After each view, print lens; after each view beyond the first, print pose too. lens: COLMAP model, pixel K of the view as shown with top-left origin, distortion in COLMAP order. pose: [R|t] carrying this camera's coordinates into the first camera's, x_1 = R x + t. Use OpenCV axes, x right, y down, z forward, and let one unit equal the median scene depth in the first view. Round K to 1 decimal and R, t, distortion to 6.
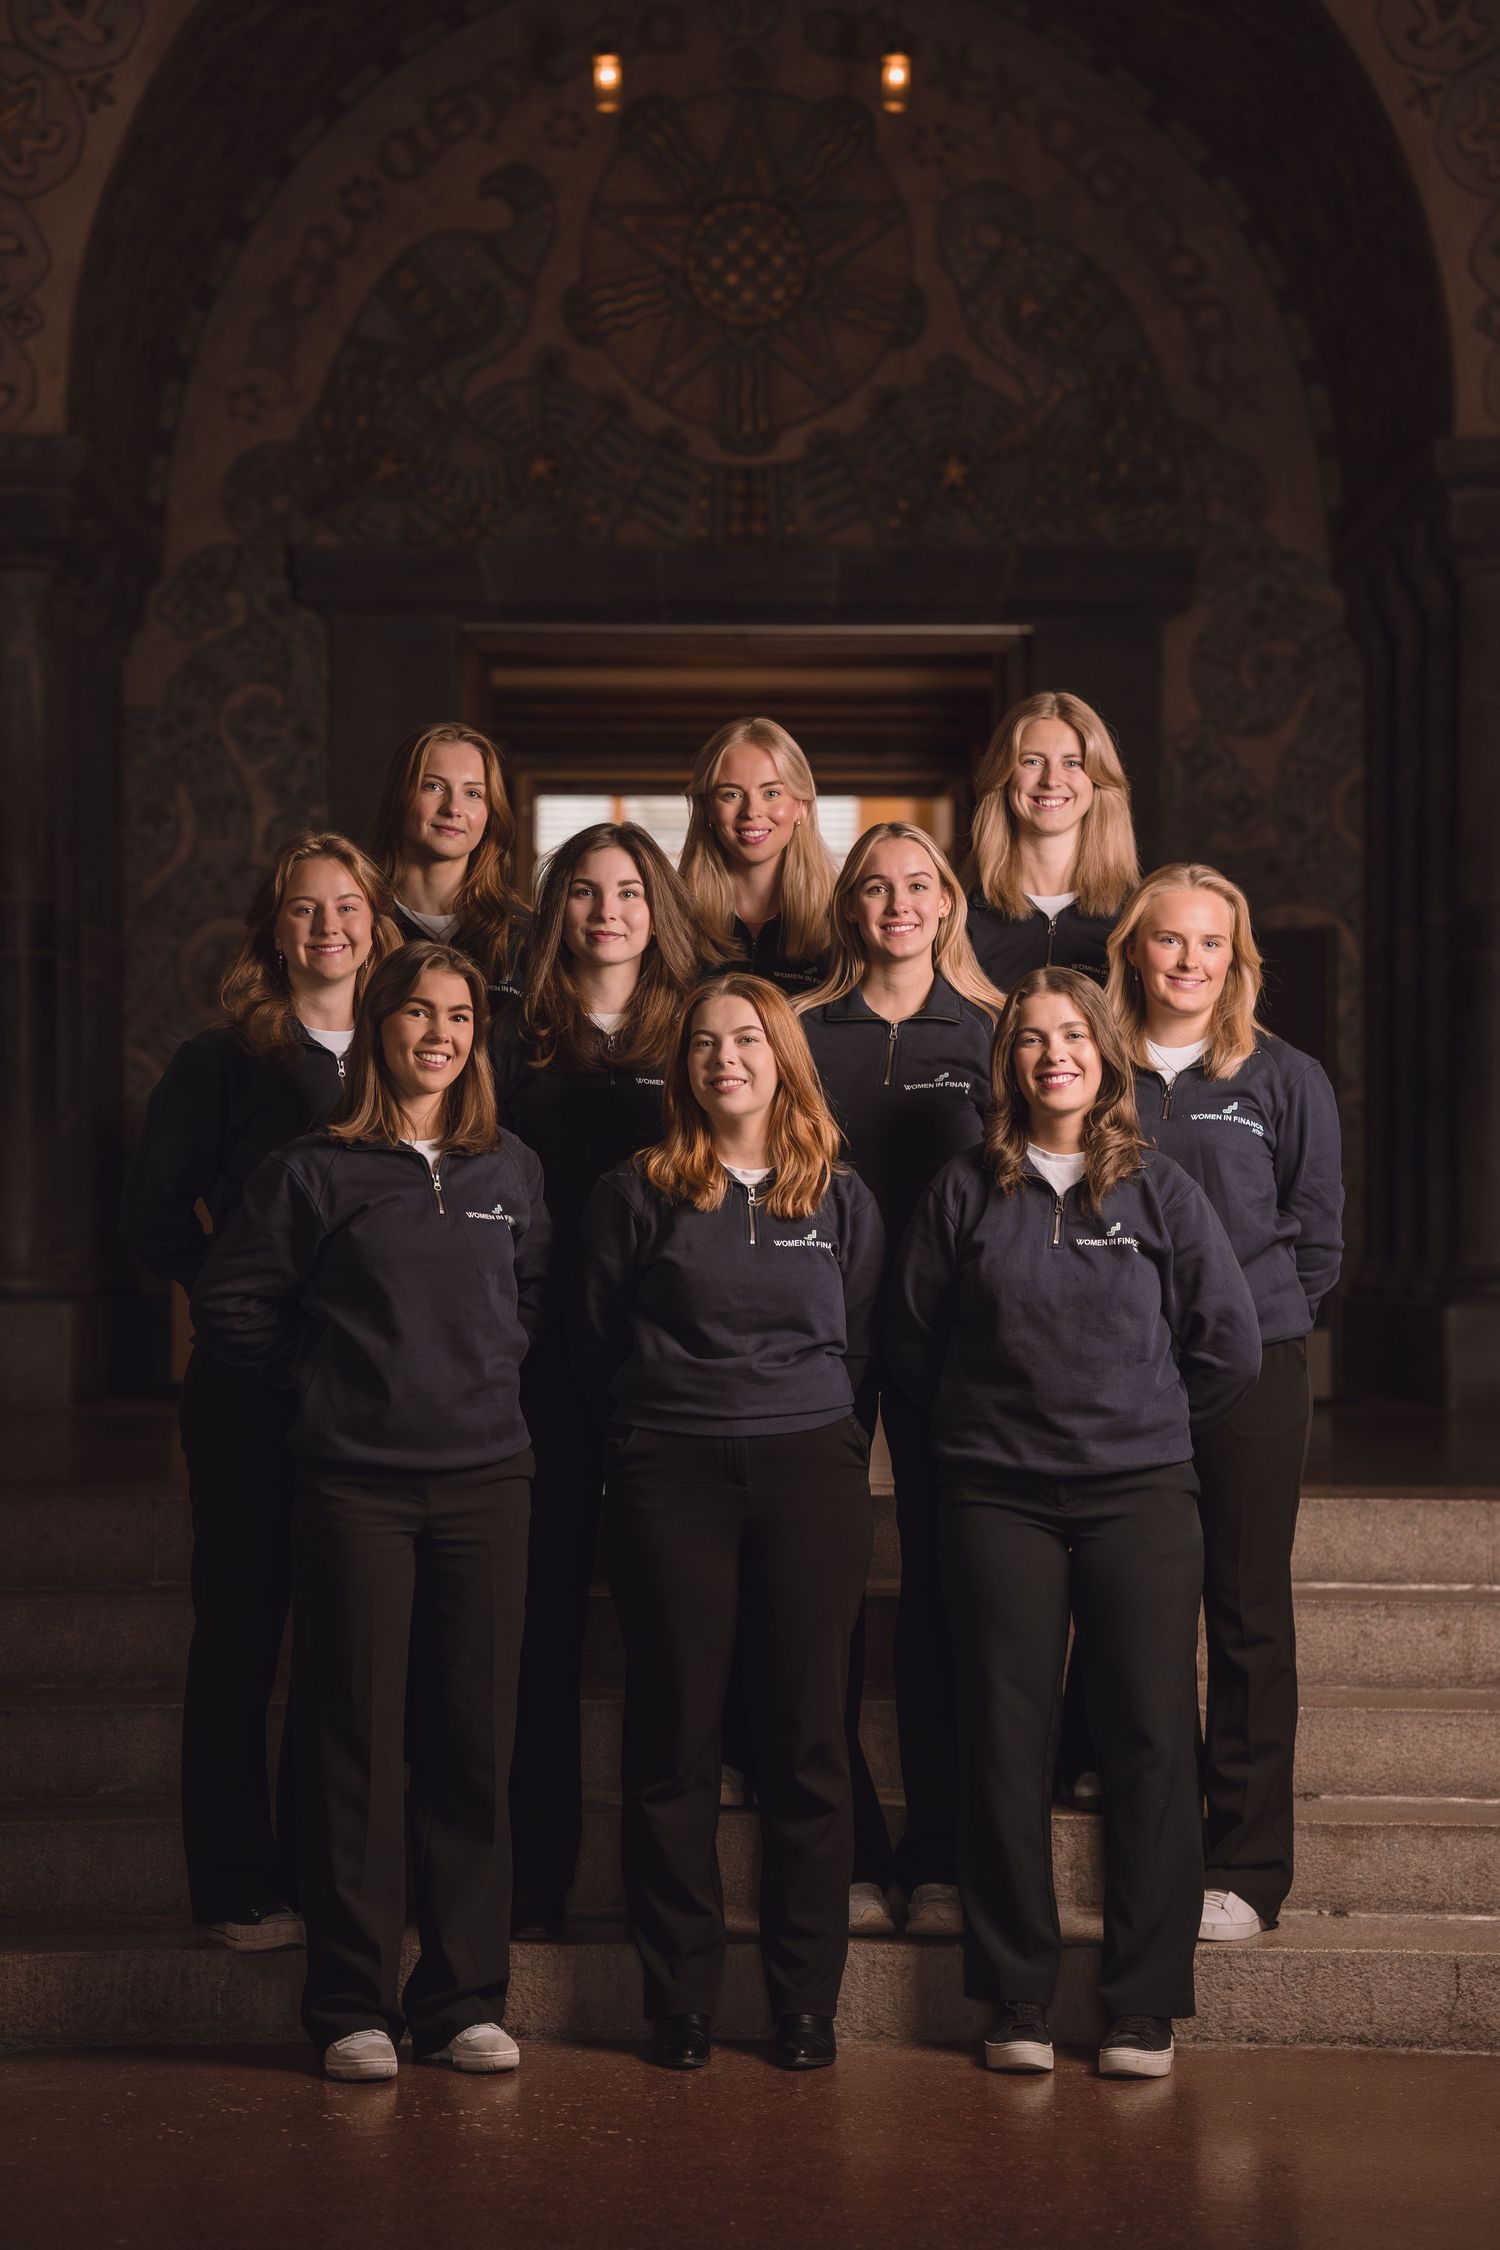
lens RADIAL K [[5481.0, 0, 756.7], [0, 5481.0, 1128.0], [0, 0, 1]] dist [0.609732, 0.000000]
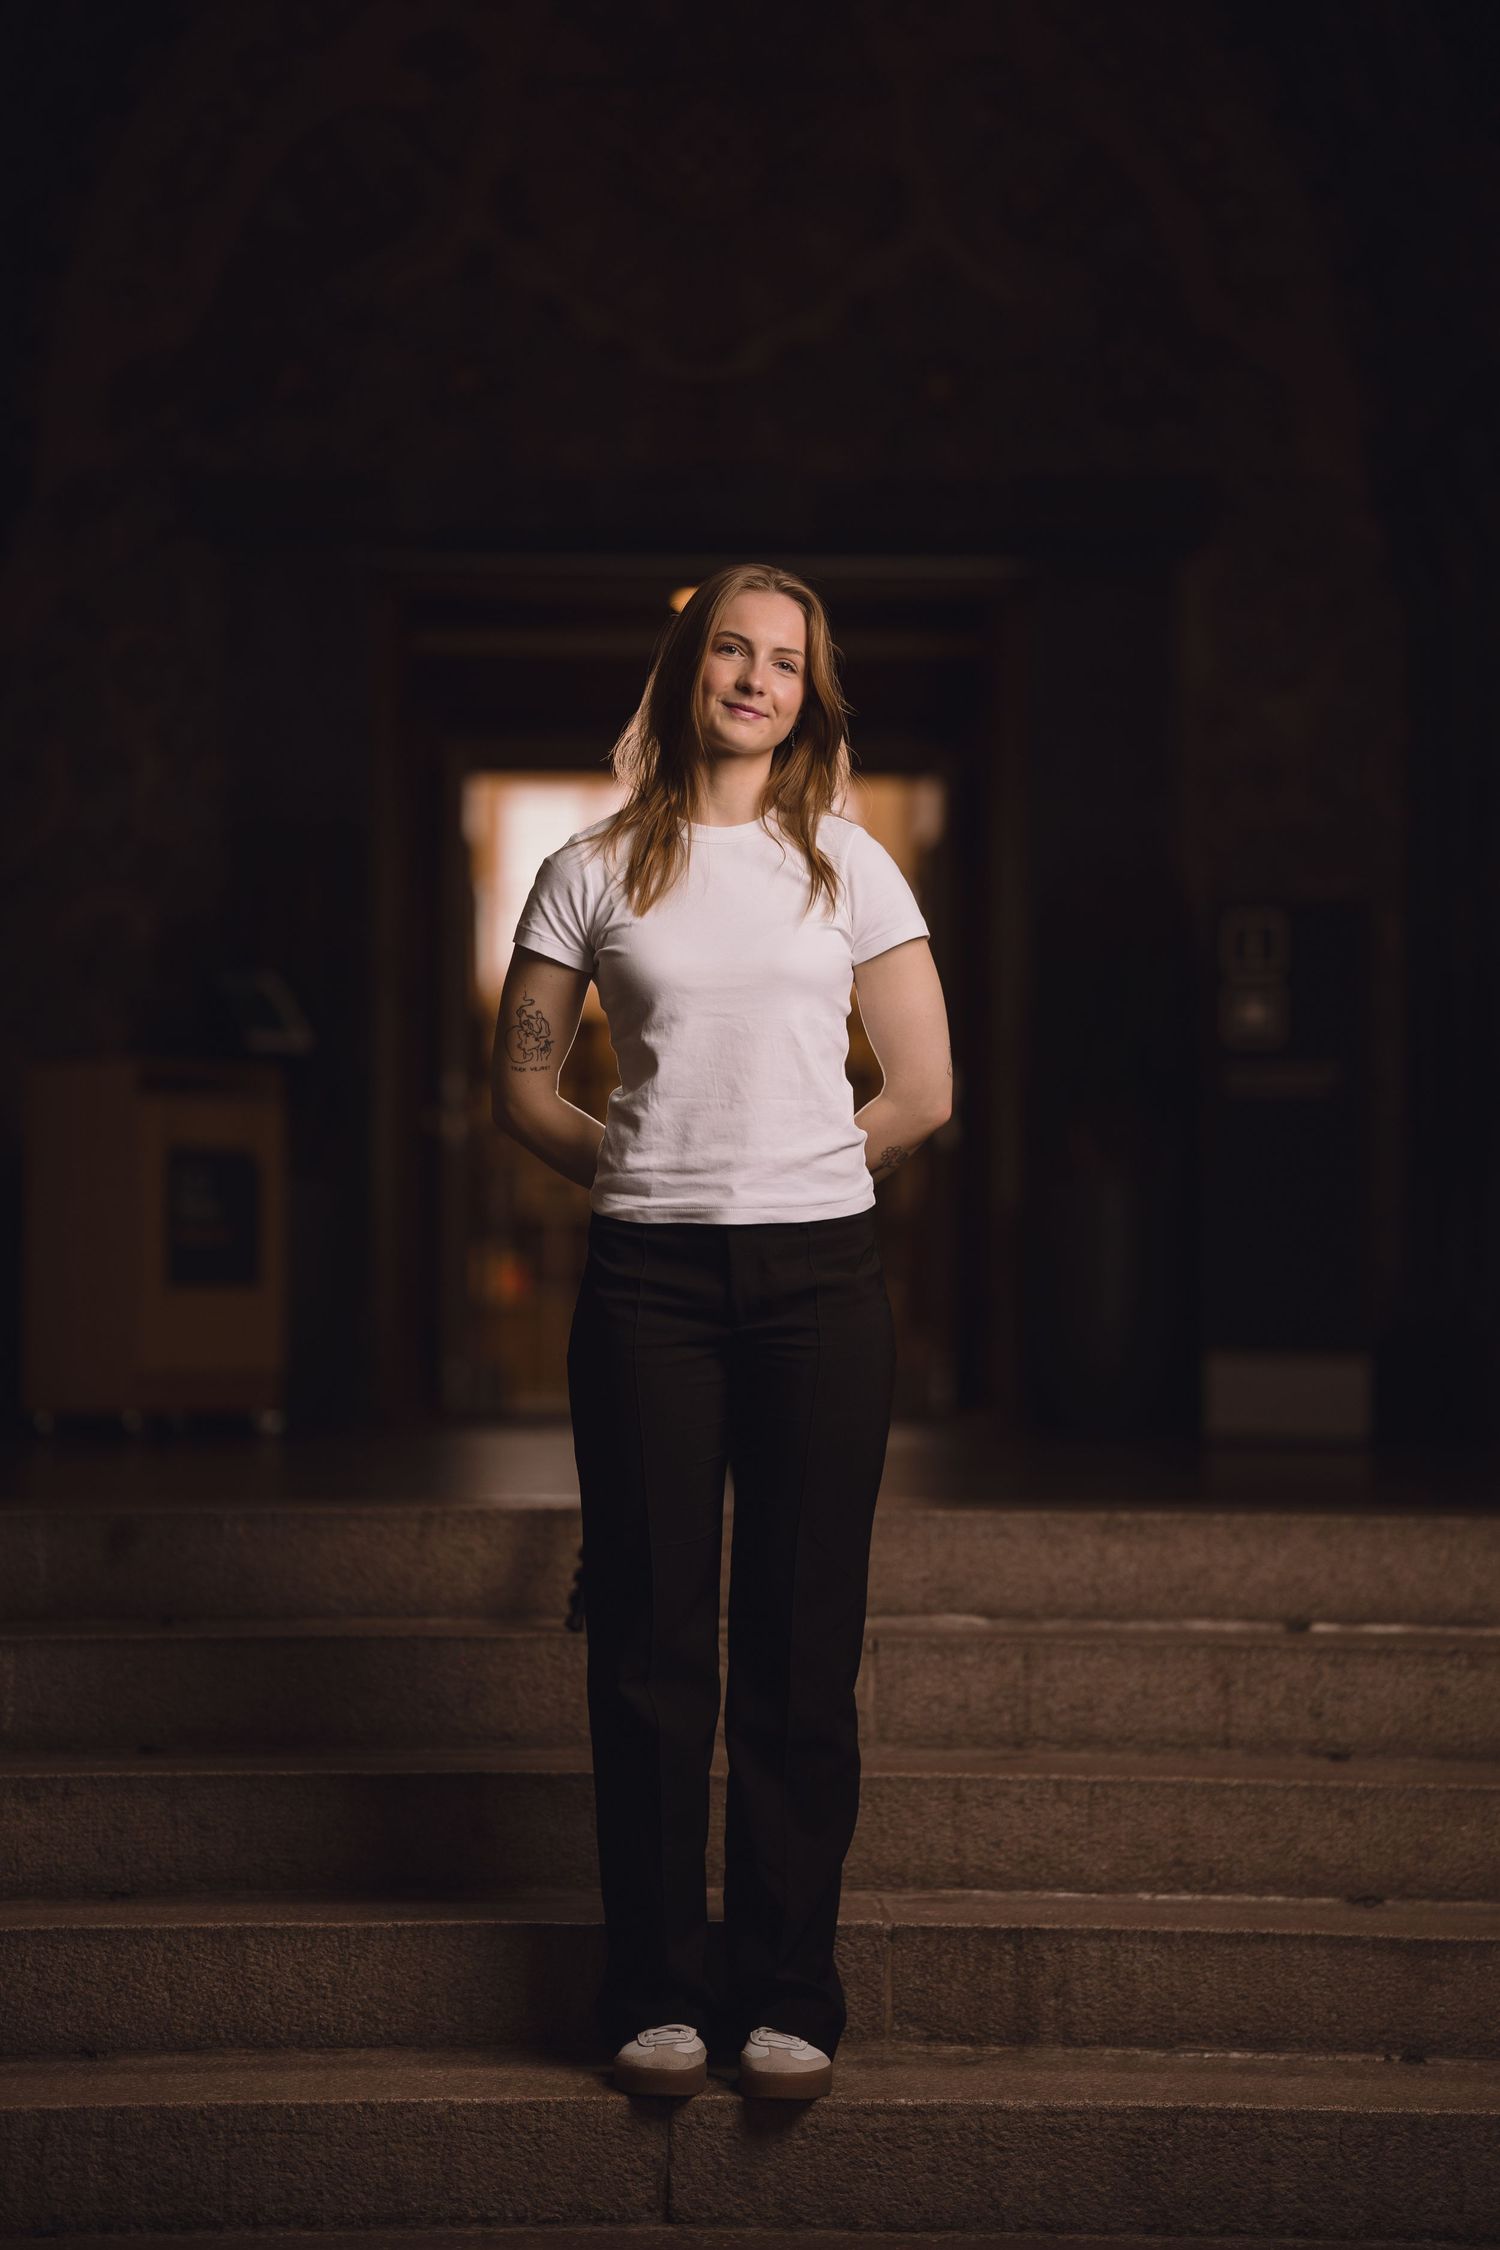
lens RADIAL K [[5481.0, 0, 742.4], [0, 5481.0, 1122.1], [0, 0, 1]] dist [0.609732, 0.000000]
pose [[0.999986, 0.002647, -0.004609, 0.016010], [-0.002736, 0.999809, -0.019343, 0.027493], [0.004557, 0.019356, 0.999802, 0.224299]]
